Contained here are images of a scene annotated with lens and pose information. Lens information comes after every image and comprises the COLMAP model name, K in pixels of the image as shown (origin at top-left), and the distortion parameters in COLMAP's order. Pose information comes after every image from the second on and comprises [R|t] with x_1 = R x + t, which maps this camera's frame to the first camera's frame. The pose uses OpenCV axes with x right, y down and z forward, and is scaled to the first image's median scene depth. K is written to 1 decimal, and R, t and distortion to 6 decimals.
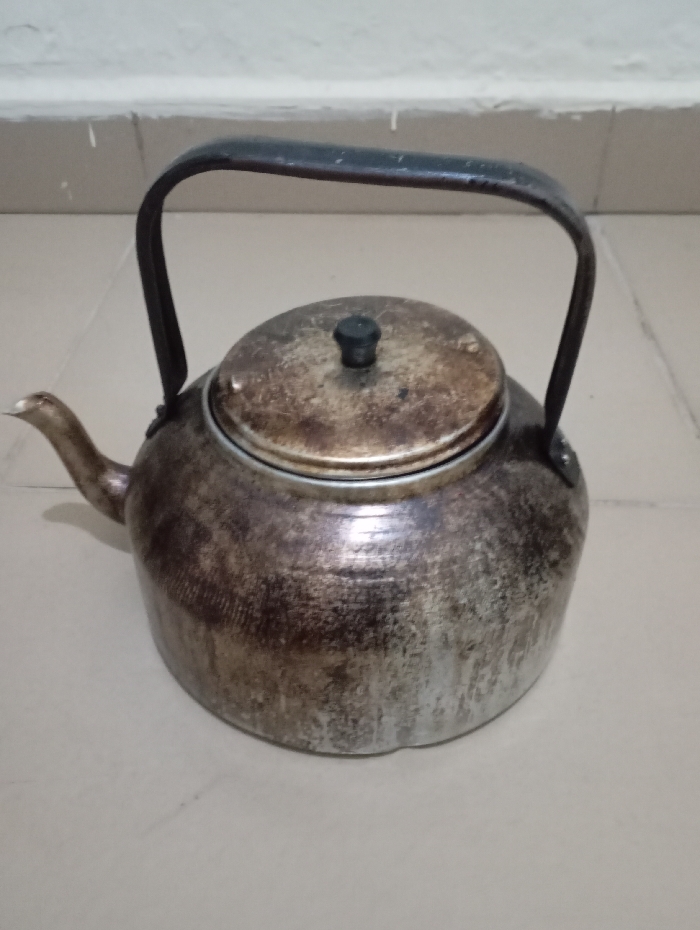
lens RADIAL K [[768.1, 0, 350.0], [0, 768.1, 465.0], [0, 0, 1]] dist [0.002578, 0.001070]
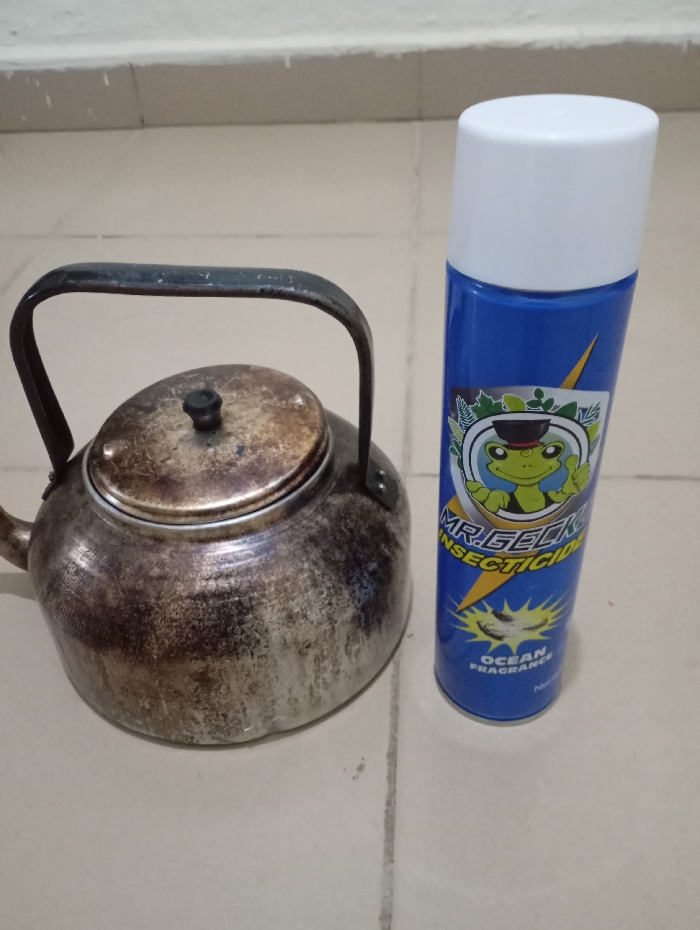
lens RADIAL K [[751.1, 0, 350.0], [0, 751.1, 465.0], [0, 0, 1]] dist [0.067401, -0.009681]
pose [[0.994576, -0.085912, 0.058628, 0.174940], [0.086612, 0.996197, -0.009502, -0.041481], [-0.057589, 0.014528, 0.998235, -0.246239]]
